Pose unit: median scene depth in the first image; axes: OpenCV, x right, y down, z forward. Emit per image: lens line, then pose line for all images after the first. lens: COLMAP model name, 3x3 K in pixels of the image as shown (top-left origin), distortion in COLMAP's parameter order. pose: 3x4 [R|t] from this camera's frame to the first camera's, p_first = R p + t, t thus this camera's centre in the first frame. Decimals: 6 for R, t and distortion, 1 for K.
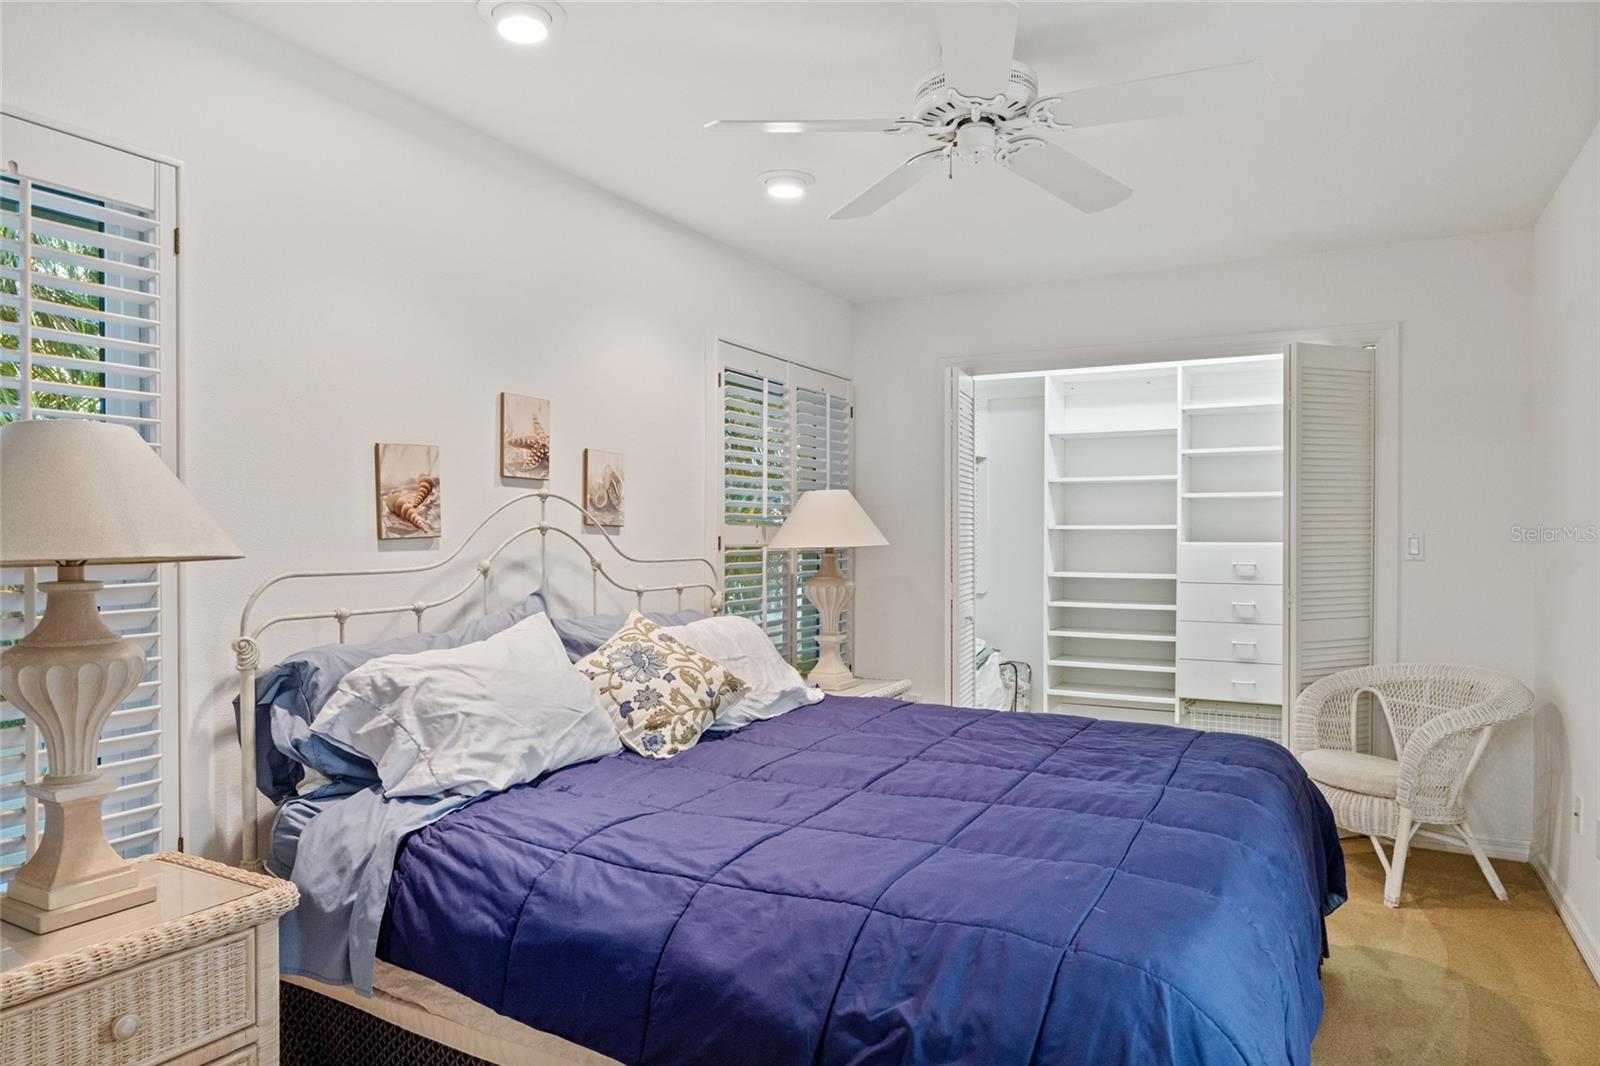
lens RADIAL K [[1020.0, 0, 798.0], [0, 1020.0, 534.6], [0, 0, 1]] dist [0.002499, -0.001959]
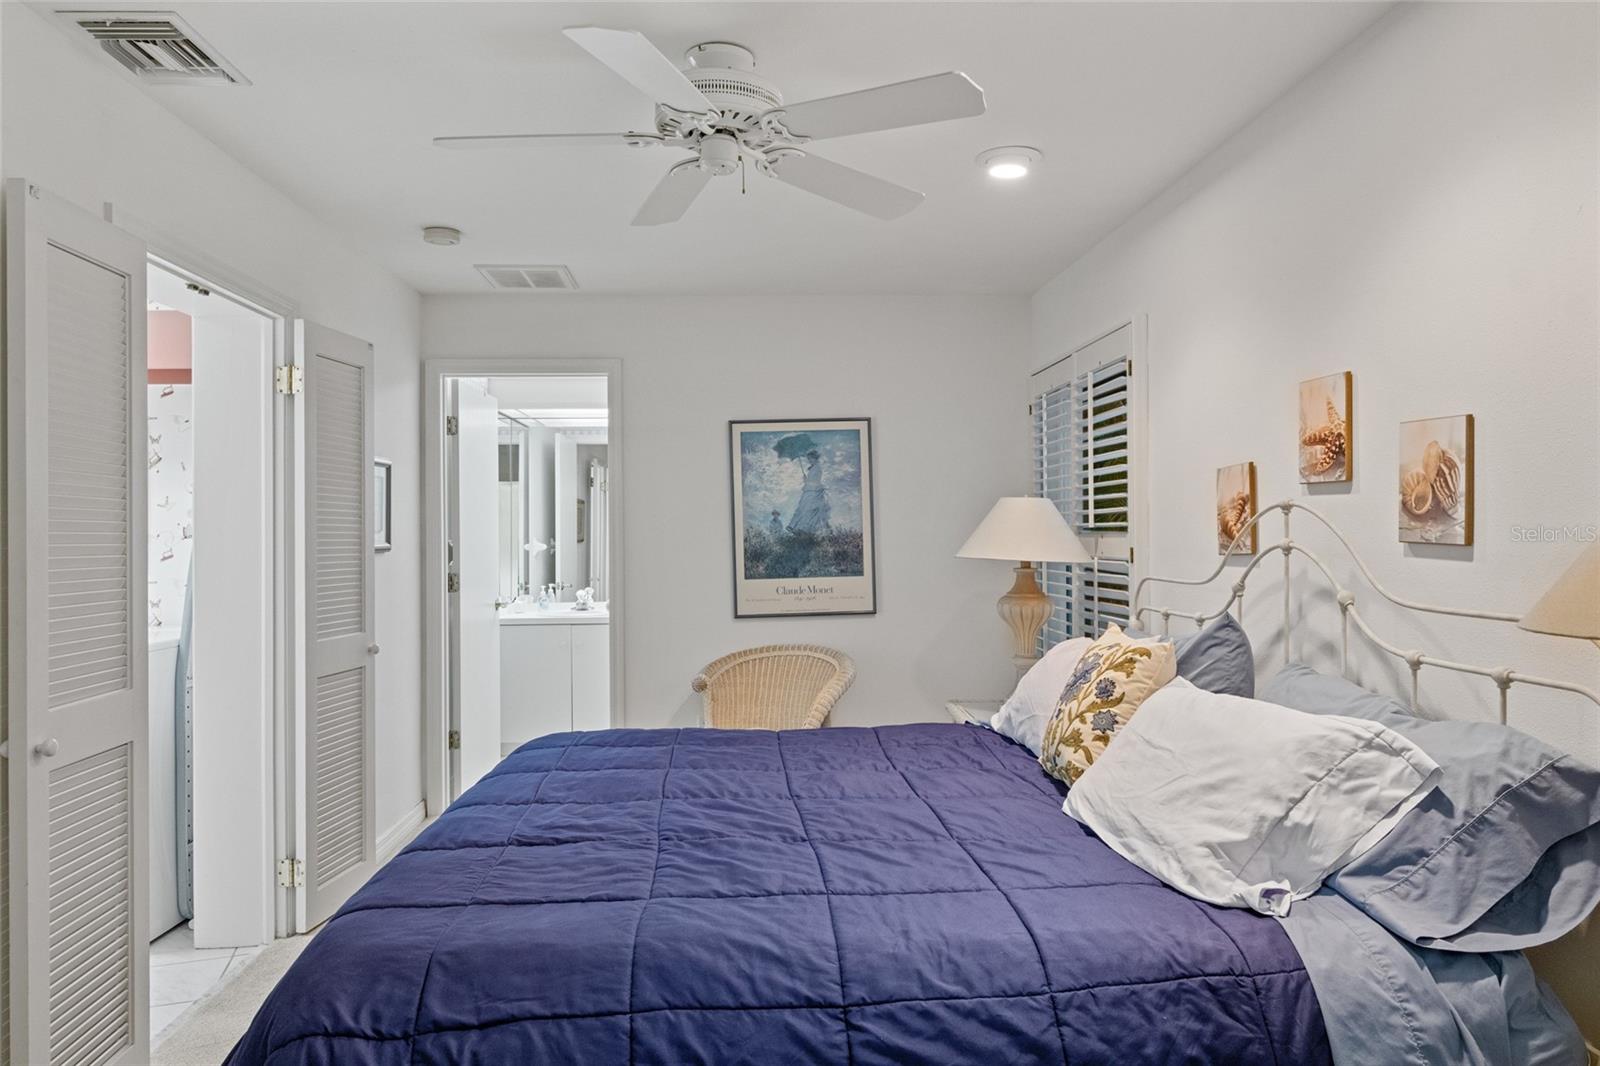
lens RADIAL K [[1020.0, 0, 797.9], [0, 1020.0, 531.0], [0, 0, 1]] dist [0.002499, -0.001959]
pose [[-0.846701, 0.012207, -0.531928, 0.486100], [0.014389, 0.999896, 0.000042, -0.023850], [0.531874, -0.007618, -0.846789, 1.443591]]
